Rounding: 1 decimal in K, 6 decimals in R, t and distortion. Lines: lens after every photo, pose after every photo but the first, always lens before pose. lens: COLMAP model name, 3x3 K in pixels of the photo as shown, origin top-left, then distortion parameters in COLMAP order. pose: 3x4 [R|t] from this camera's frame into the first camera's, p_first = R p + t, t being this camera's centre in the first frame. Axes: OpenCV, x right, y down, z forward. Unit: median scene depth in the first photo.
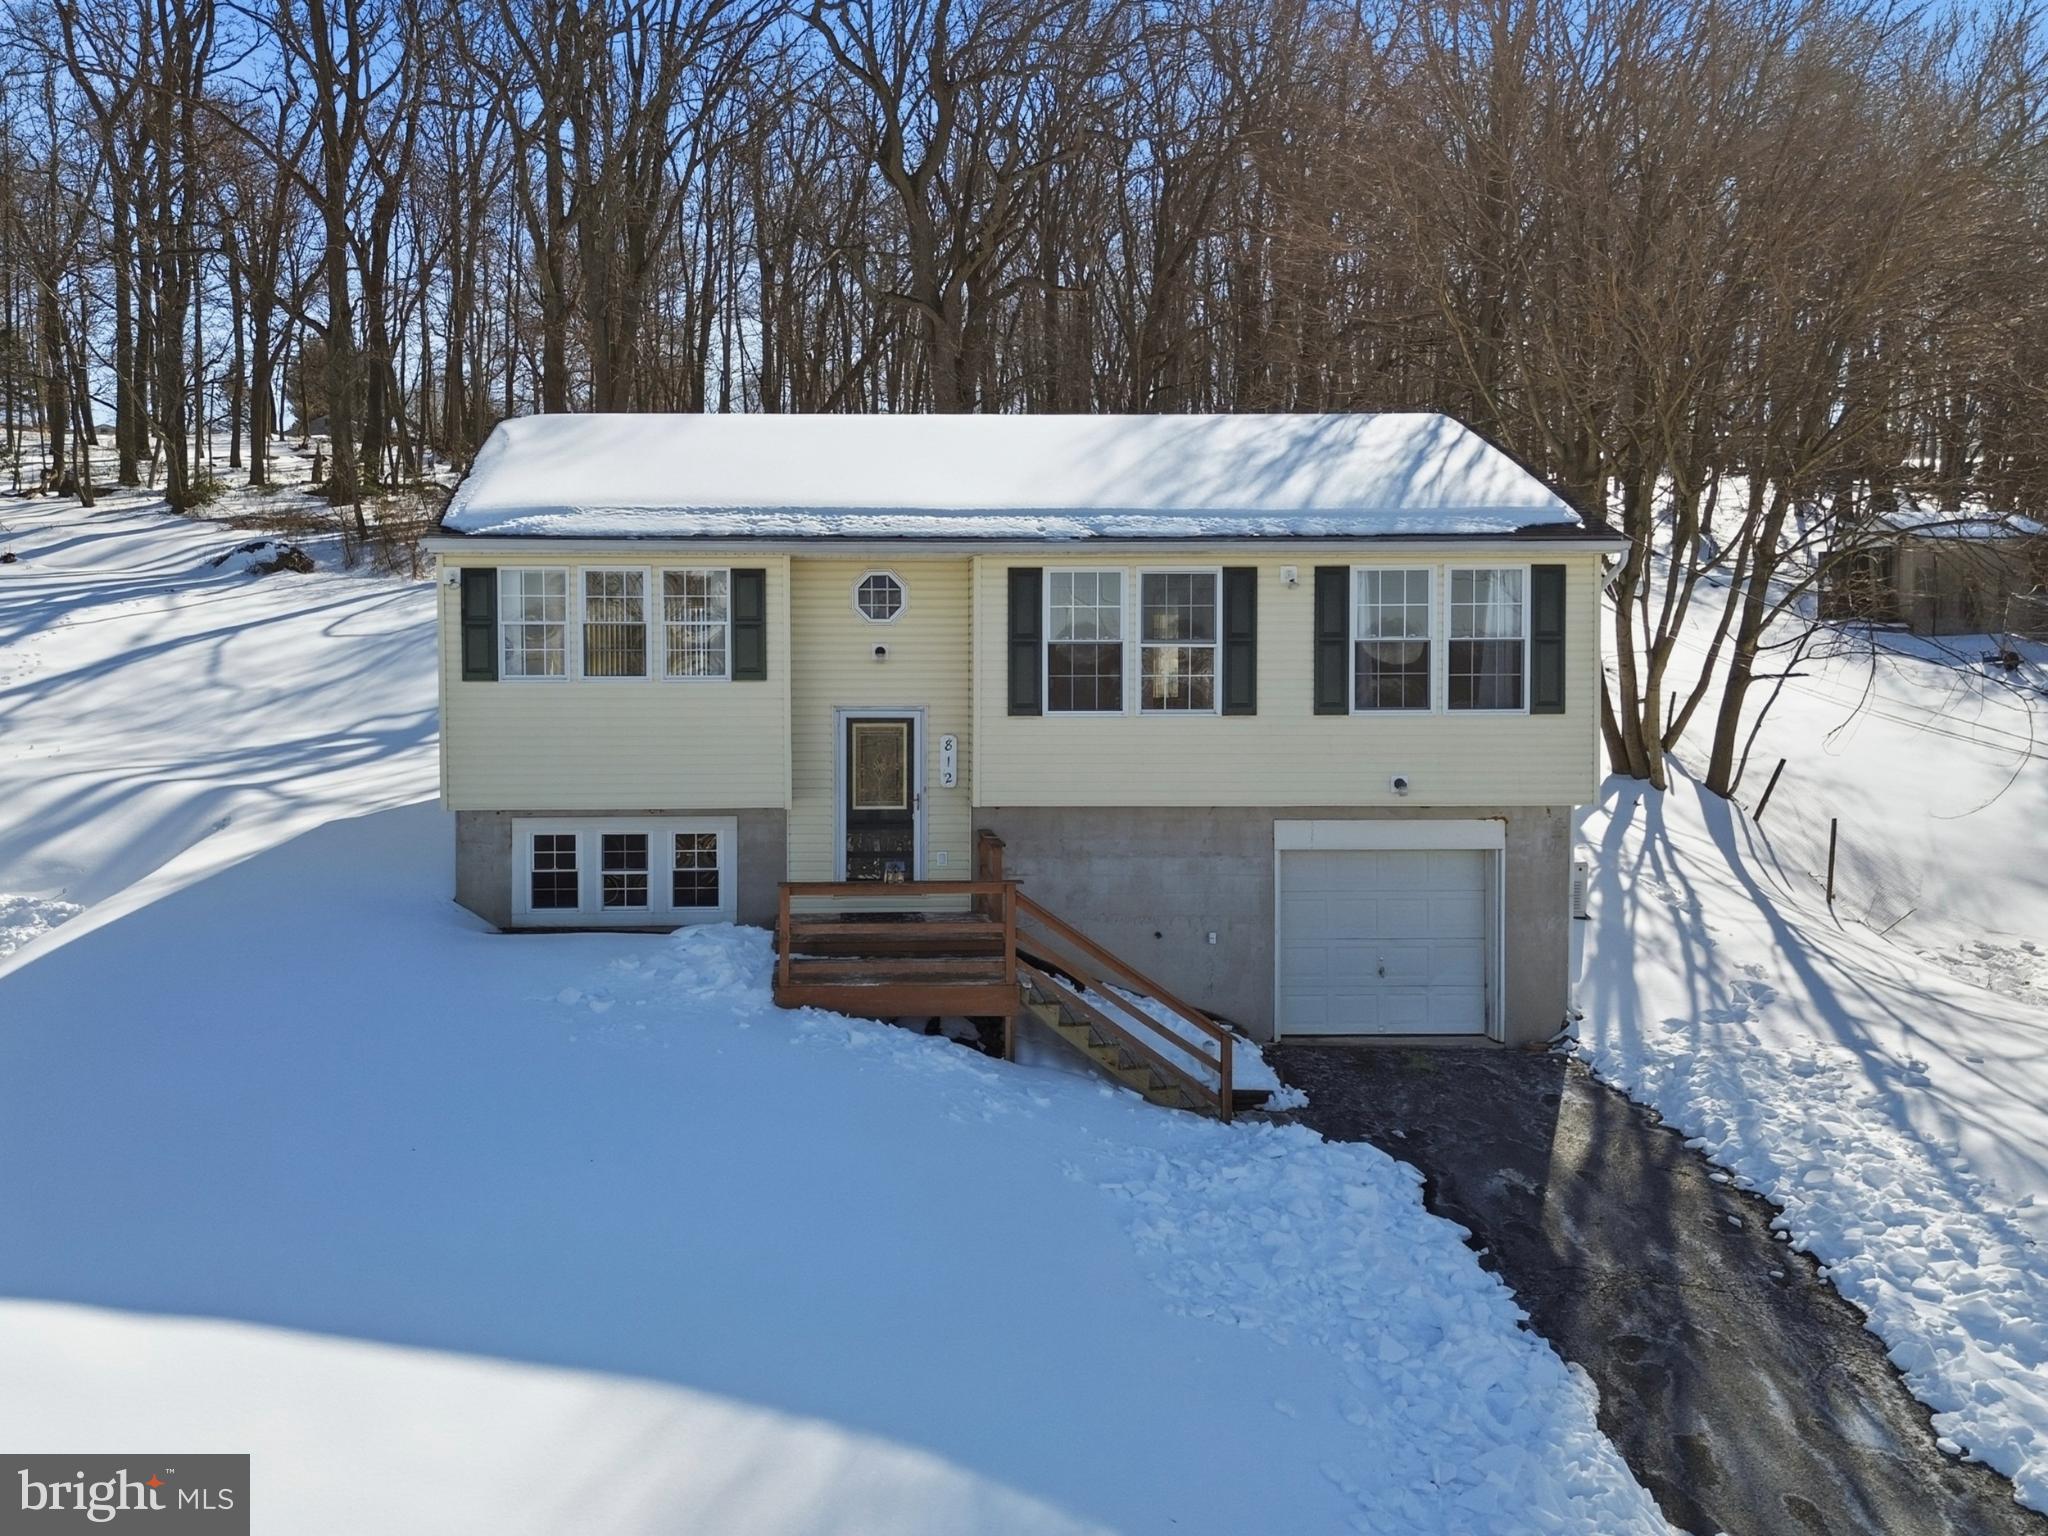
lens RADIAL K [[1649.1, 0, 1006.3], [0, 1649.1, 701.9], [0, 0, 1]] dist [0.011200, -0.017642]
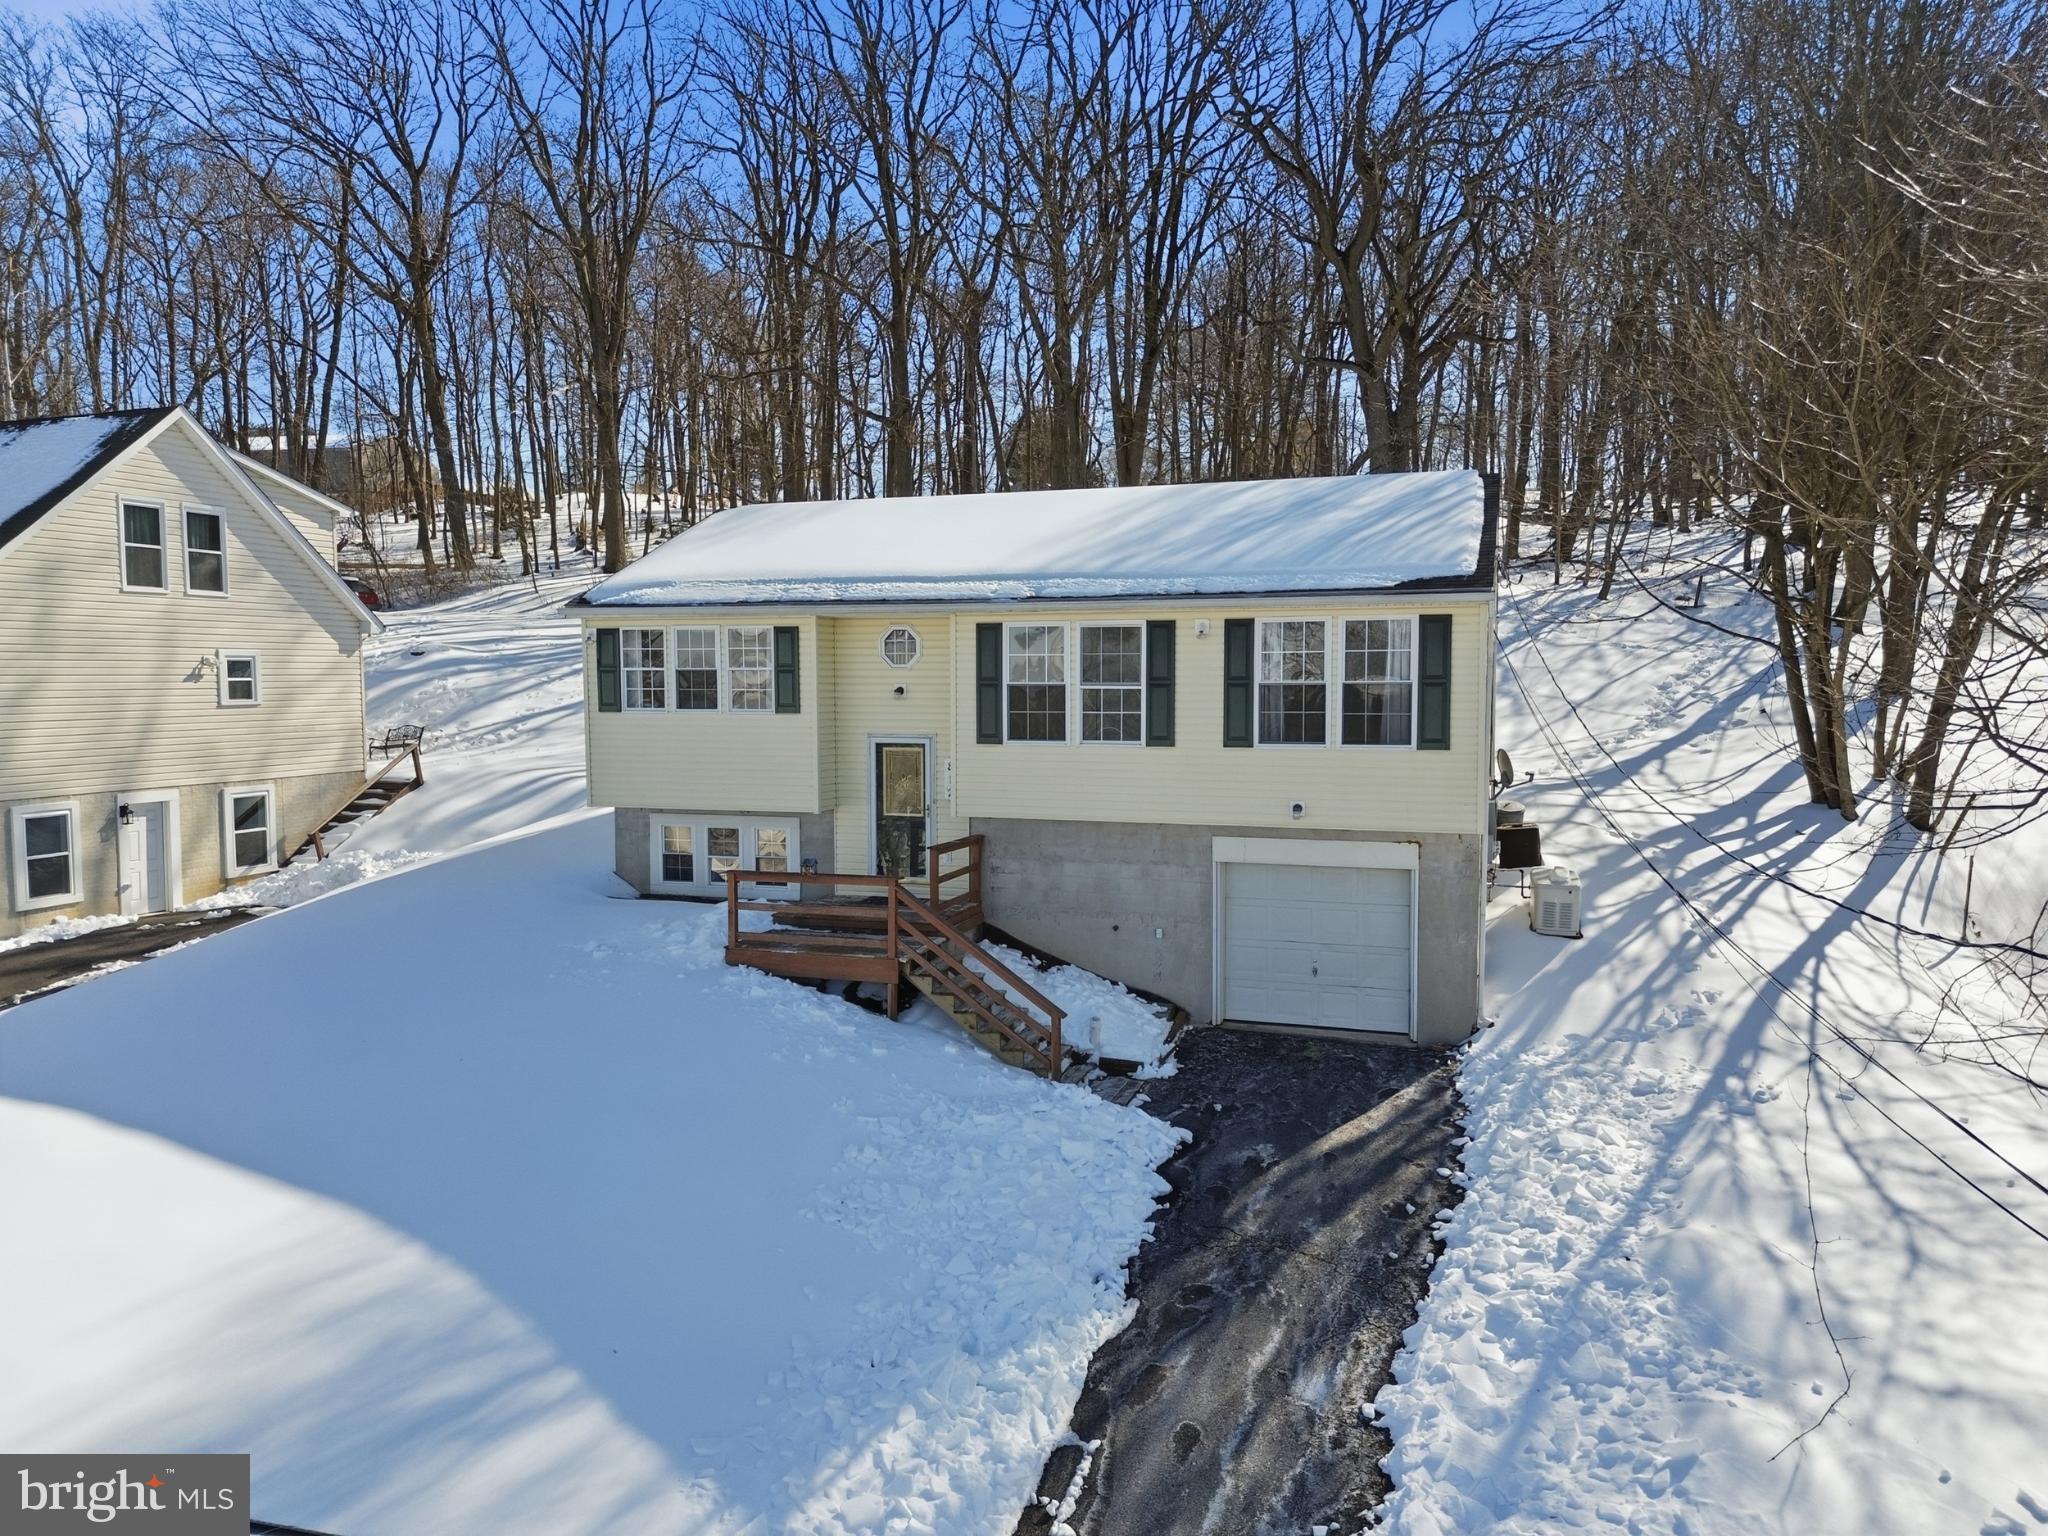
lens RADIAL K [[1415.9, 0, 1026.9], [0, 1415.9, 771.1], [0, 0, 1]] dist [0.002393, -0.002265]
pose [[0.944995, 0.022181, -0.326331, 0.383311], [-0.009866, 0.999177, 0.039344, -0.013226], [0.326935, -0.033961, 0.944437, 0.012960]]
